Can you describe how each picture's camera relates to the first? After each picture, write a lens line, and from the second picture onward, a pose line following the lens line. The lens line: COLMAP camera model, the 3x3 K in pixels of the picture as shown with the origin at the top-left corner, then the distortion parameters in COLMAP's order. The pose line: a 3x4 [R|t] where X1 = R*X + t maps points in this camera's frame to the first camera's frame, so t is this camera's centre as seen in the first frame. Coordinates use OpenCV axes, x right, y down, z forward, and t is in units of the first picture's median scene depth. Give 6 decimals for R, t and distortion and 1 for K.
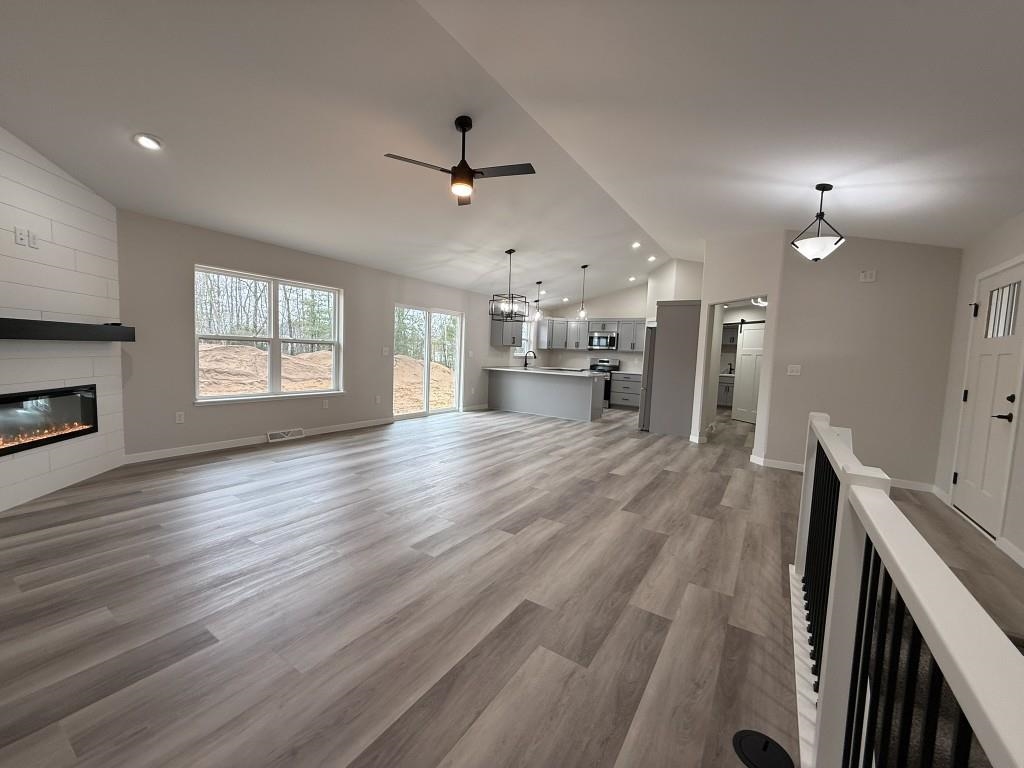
lens RADIAL K [[406.7, 0, 509.3], [0, 406.7, 381.2], [0, 0, 1]] dist [-0.000627, 0.000257]
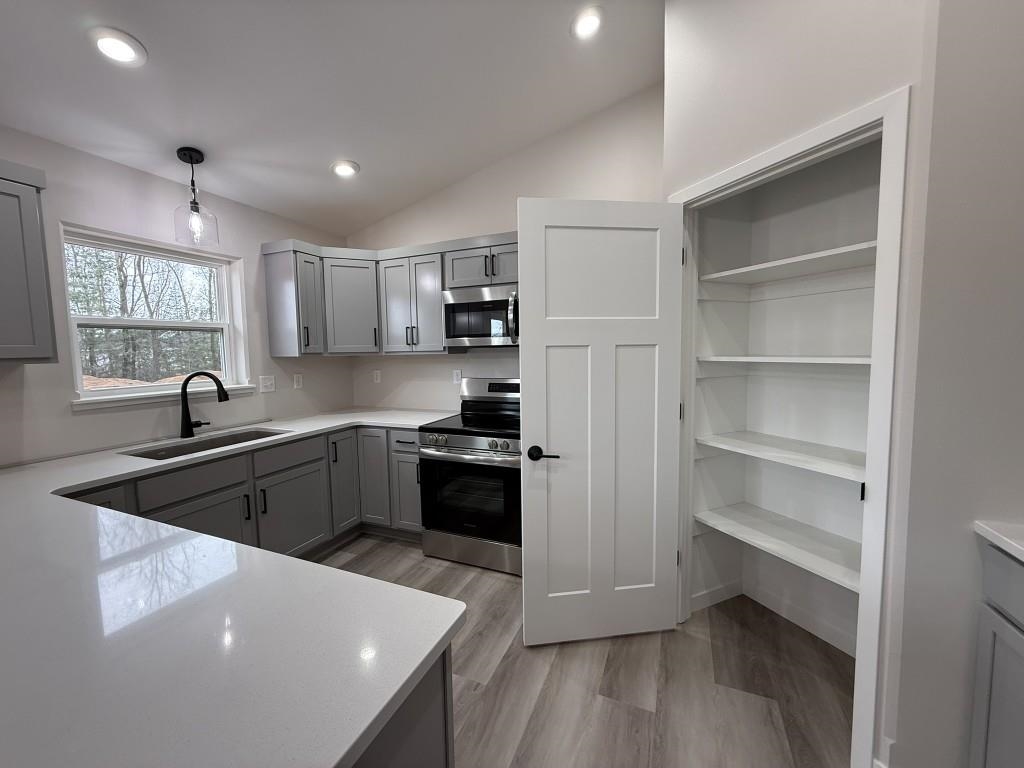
lens RADIAL K [[406.7, 0, 509.9], [0, 406.7, 382.9], [0, 0, 1]] dist [-0.000627, 0.000257]
pose [[0.981286, -0.073061, 0.178159, 0.442044], [0.071200, 0.997320, 0.016824, -0.134741], [-0.178911, -0.003825, 0.983858, 1.690424]]
